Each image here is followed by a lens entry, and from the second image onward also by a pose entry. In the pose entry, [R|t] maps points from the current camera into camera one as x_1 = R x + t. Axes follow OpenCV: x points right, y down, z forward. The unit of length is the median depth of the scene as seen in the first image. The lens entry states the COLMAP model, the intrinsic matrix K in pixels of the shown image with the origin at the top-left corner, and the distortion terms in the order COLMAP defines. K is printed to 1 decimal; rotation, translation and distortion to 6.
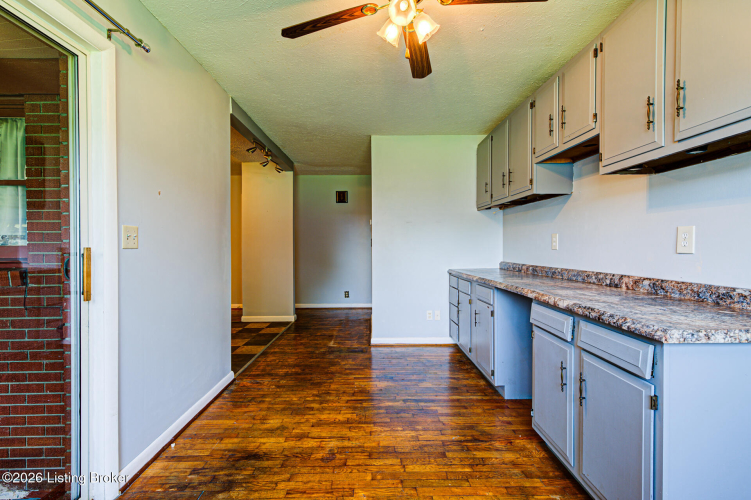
lens RADIAL K [[363.8, 0, 375.5], [0, 363.8, 250.0], [0, 0, 1]] dist [-0.000057, -0.000007]
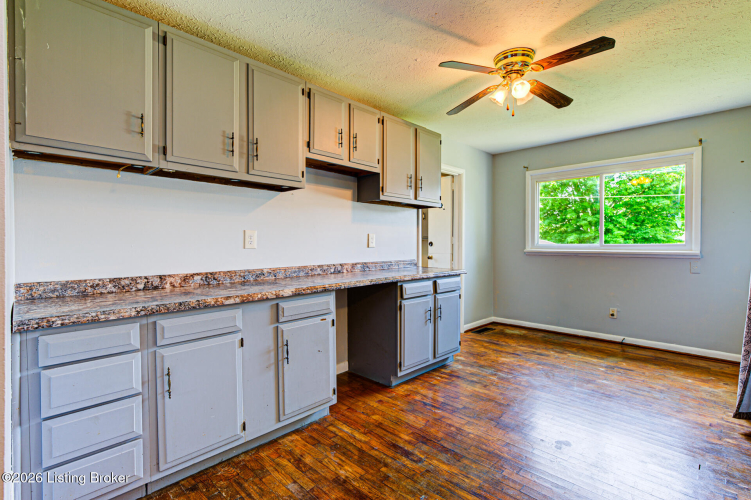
lens RADIAL K [[343.3, 0, 376.4], [0, 343.3, 235.0], [0, 0, 1]] dist [-0.000897, -0.000050]
pose [[-0.695191, -0.016853, 0.718627, -0.364879], [-0.013421, 0.999855, 0.010465, -0.056178], [-0.718699, -0.002370, -0.695317, 1.611975]]
